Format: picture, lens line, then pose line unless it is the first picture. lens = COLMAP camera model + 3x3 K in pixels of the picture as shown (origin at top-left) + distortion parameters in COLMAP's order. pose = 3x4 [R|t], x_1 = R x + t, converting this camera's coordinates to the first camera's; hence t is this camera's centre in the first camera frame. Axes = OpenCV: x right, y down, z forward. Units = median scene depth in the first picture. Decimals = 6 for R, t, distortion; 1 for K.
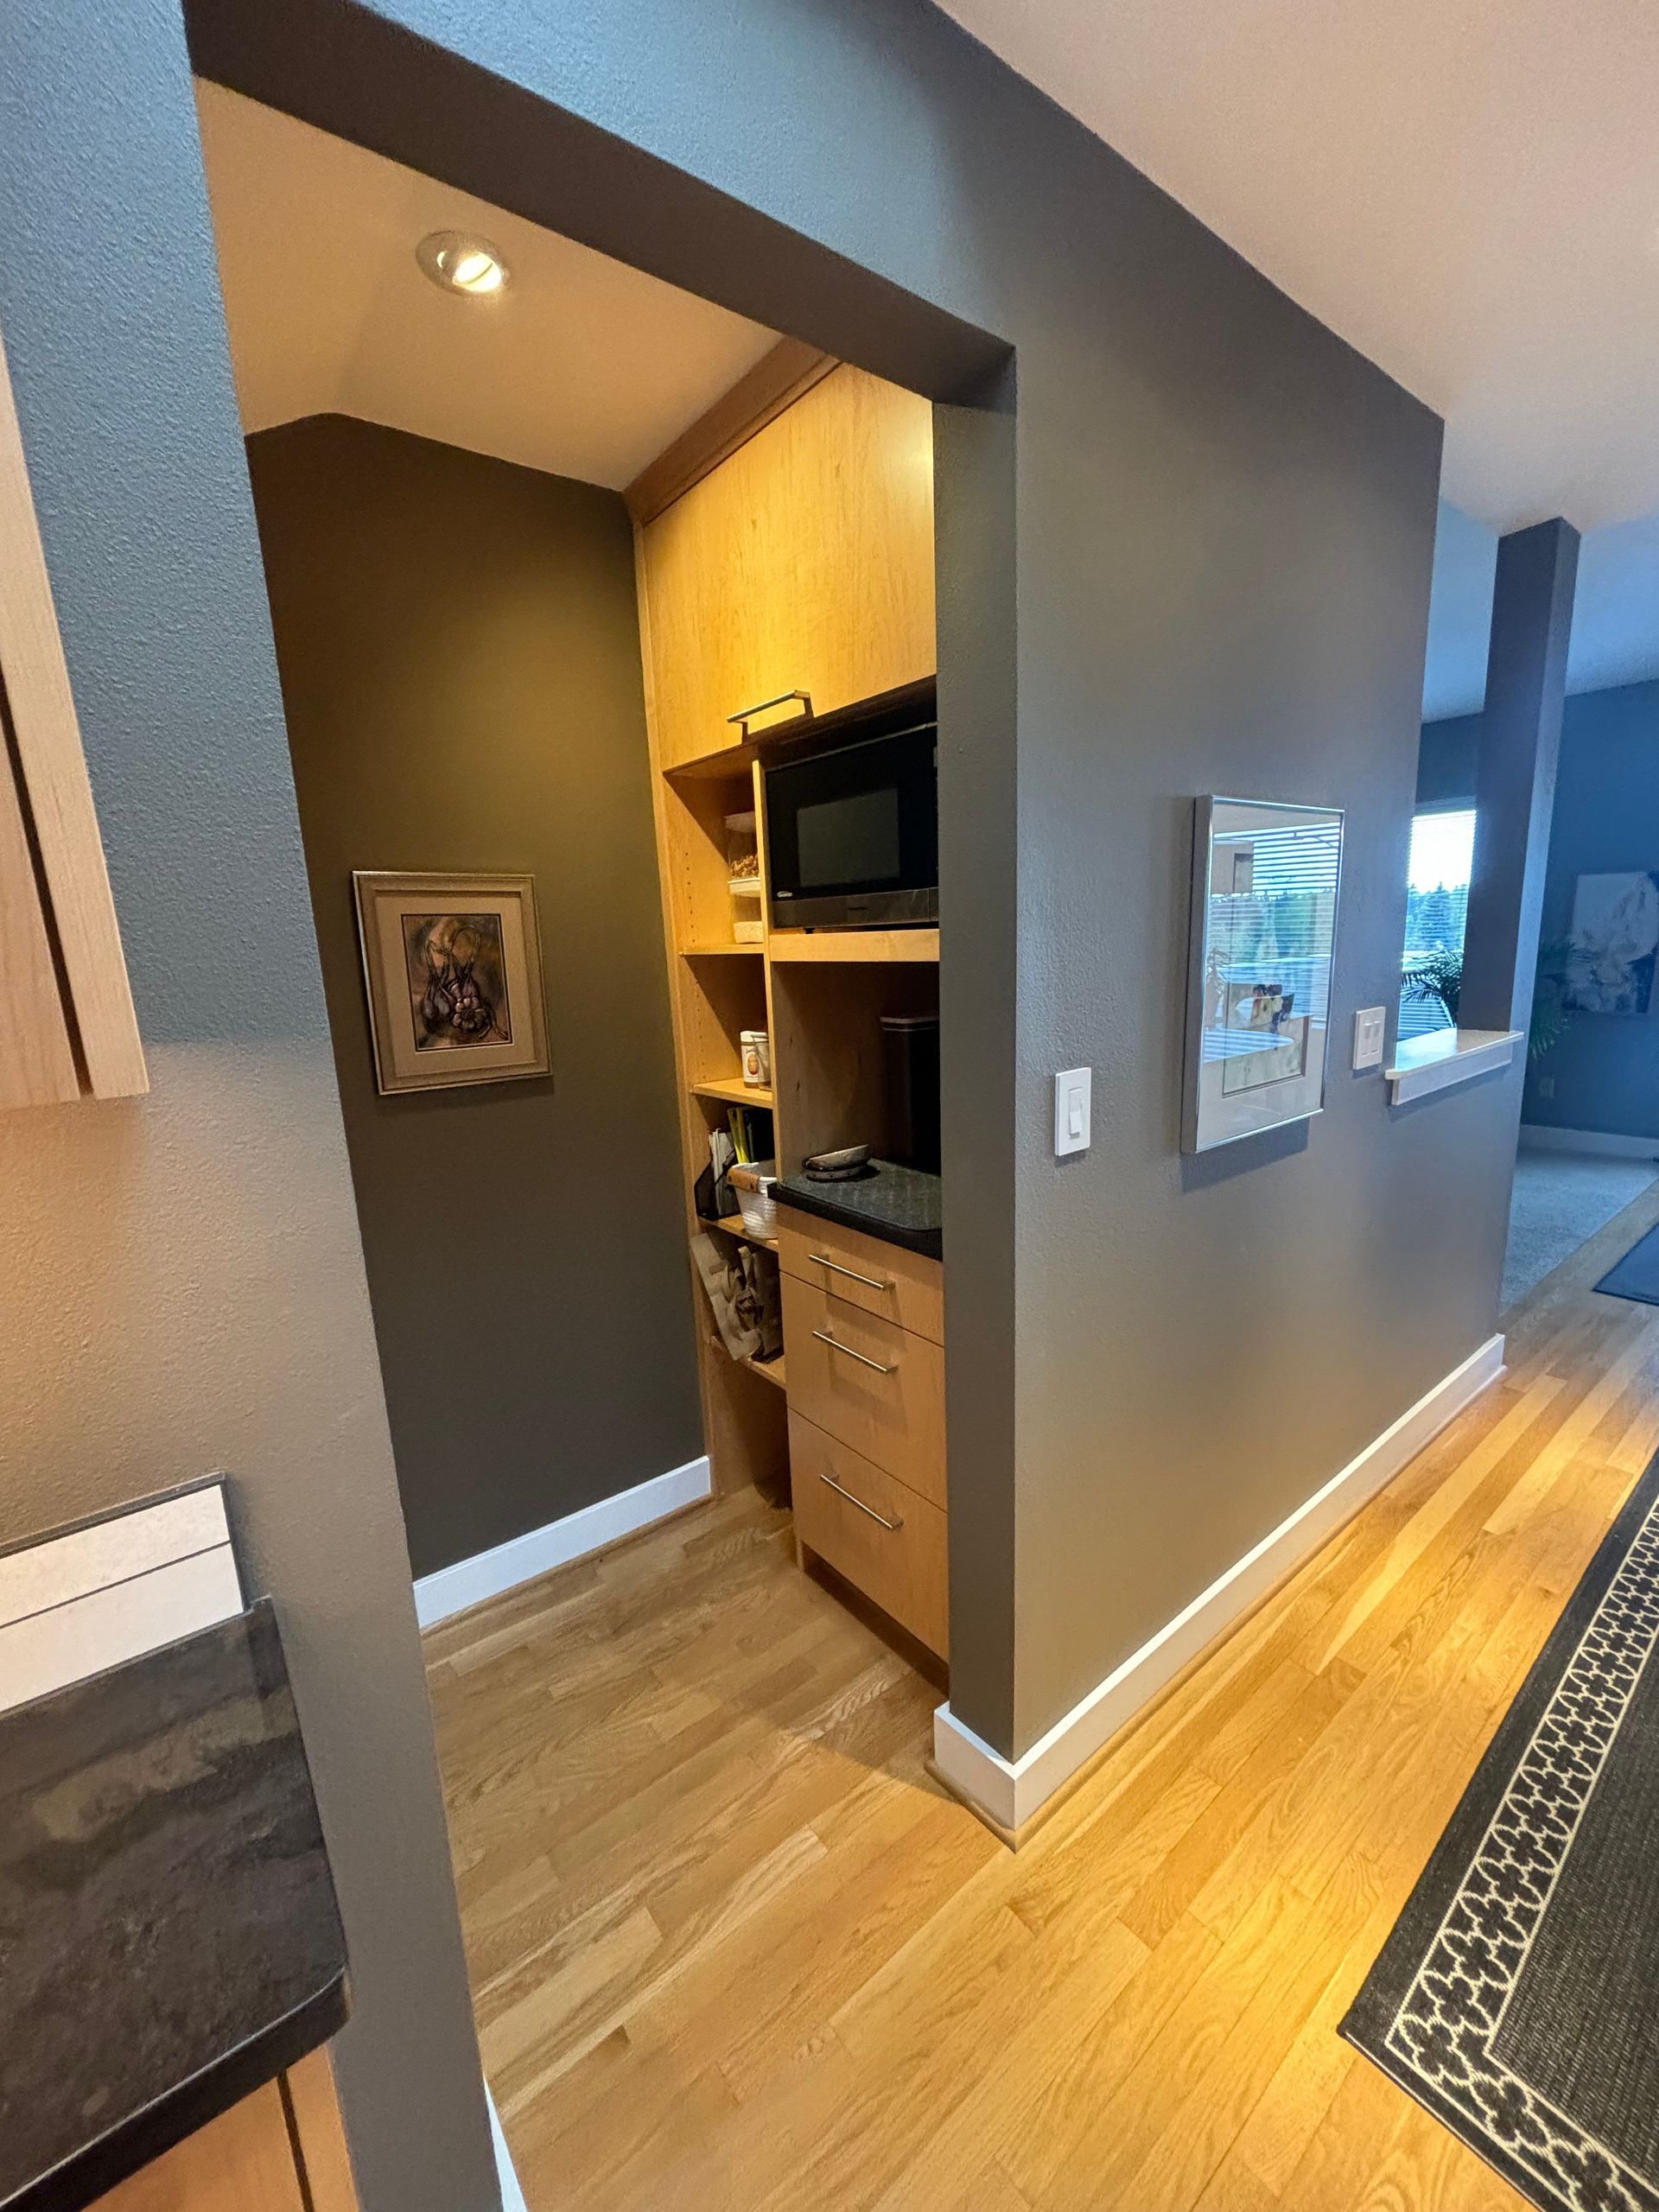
lens RADIAL K [[892.9, 0, 829.7], [0, 892.9, 1102.6], [0, 0, 1]] dist [0.001826, 0.000584]
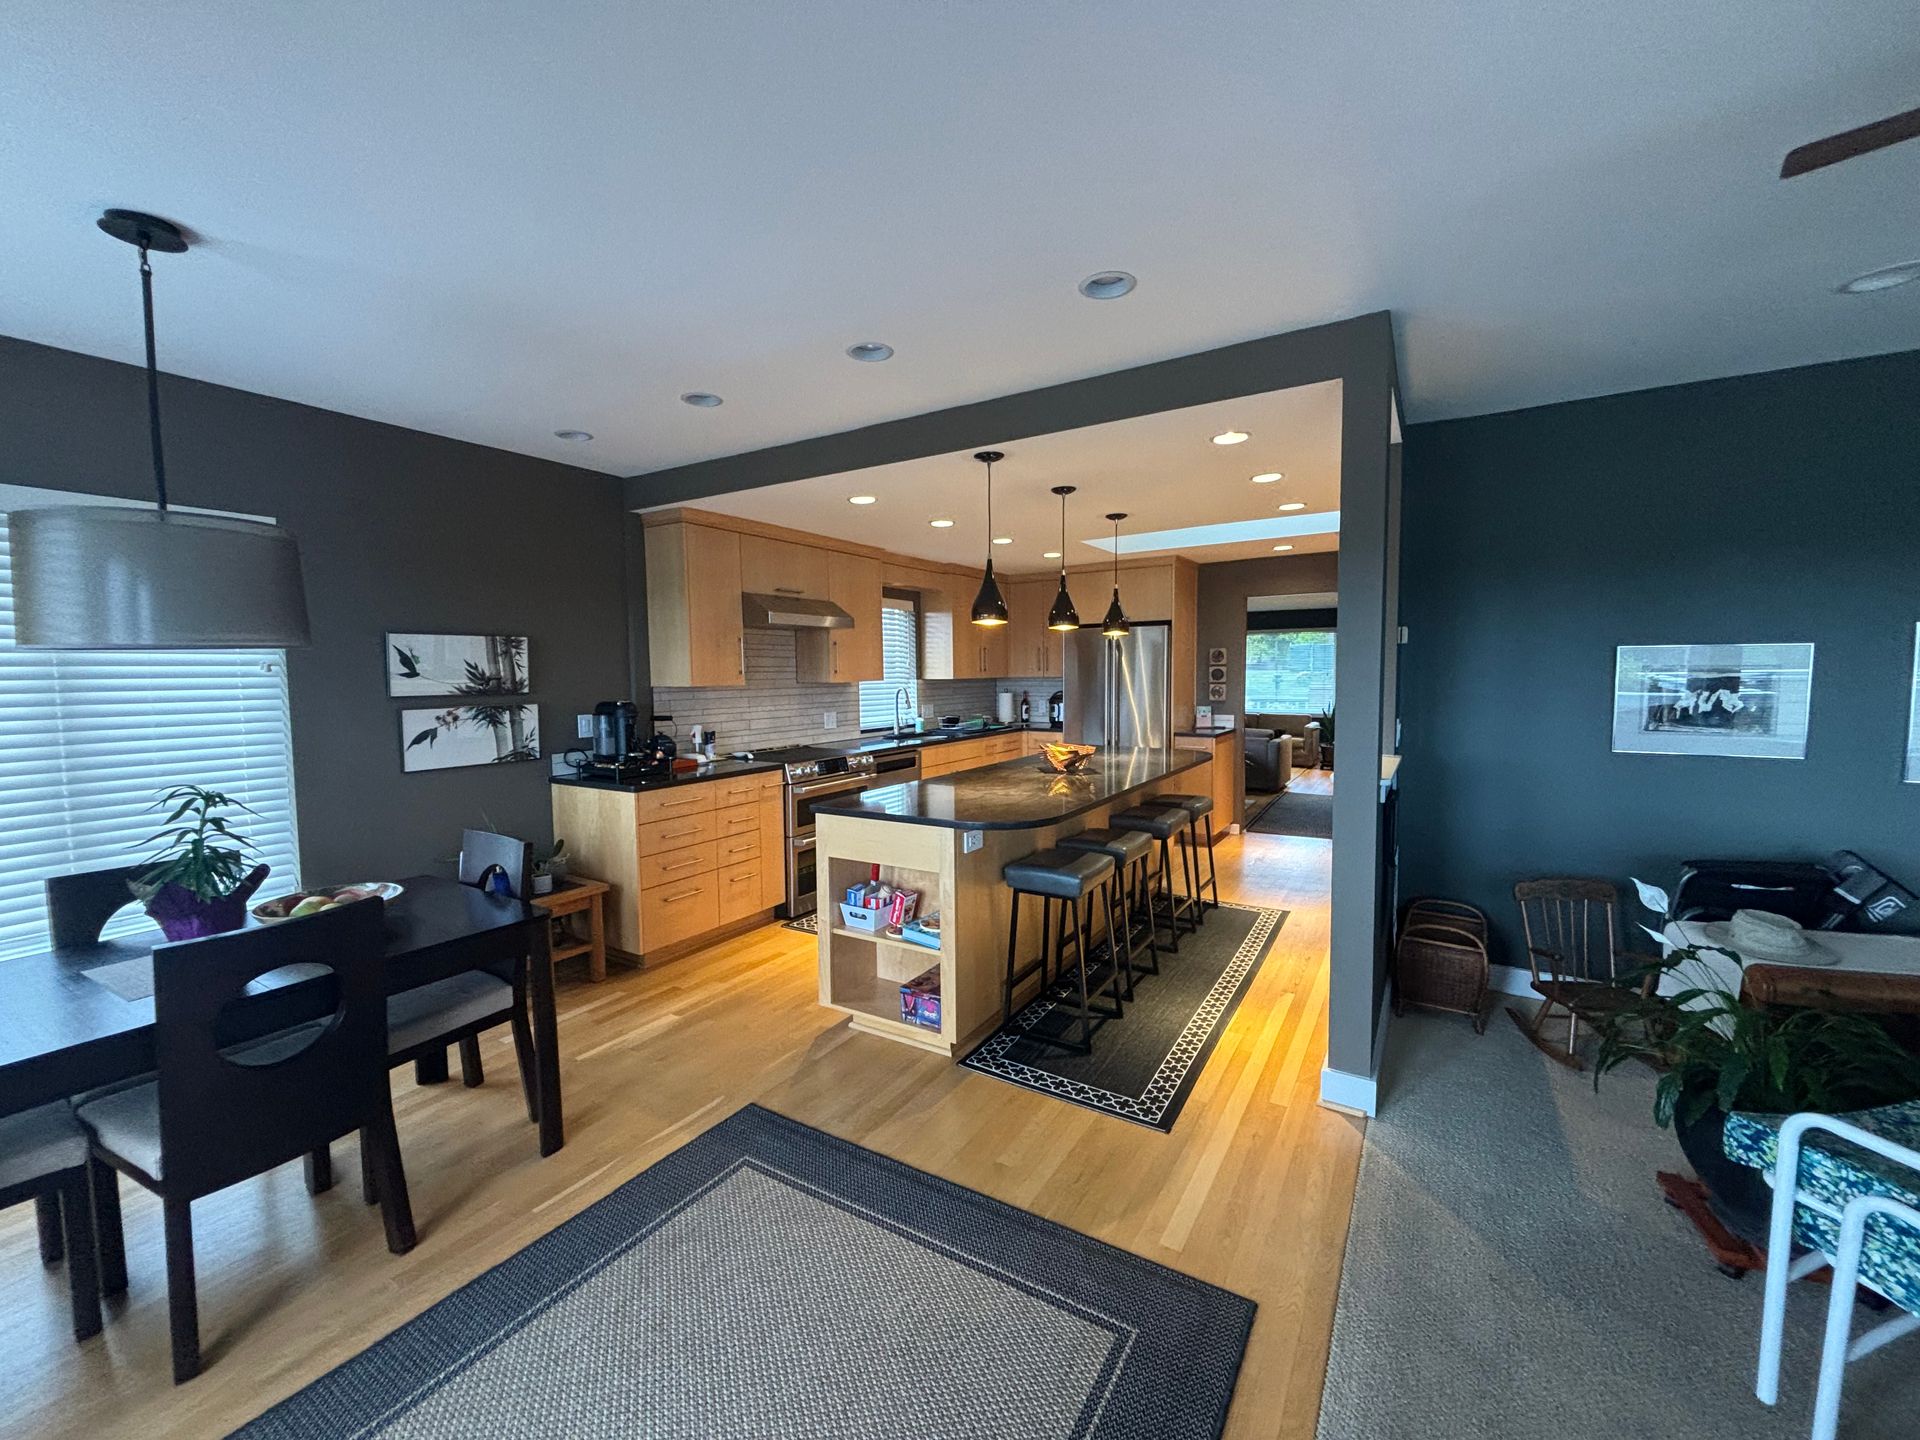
lens RADIAL K [[775.0, 0, 964.2], [0, 775.0, 721.1], [0, 0, 1]] dist [0.001826, 0.000584]
pose [[-0.934203, 0.075205, -0.348726, 2.302442], [-0.018911, 0.965713, 0.258921, -0.602771], [0.356241, 0.248480, -0.900750, 2.508630]]
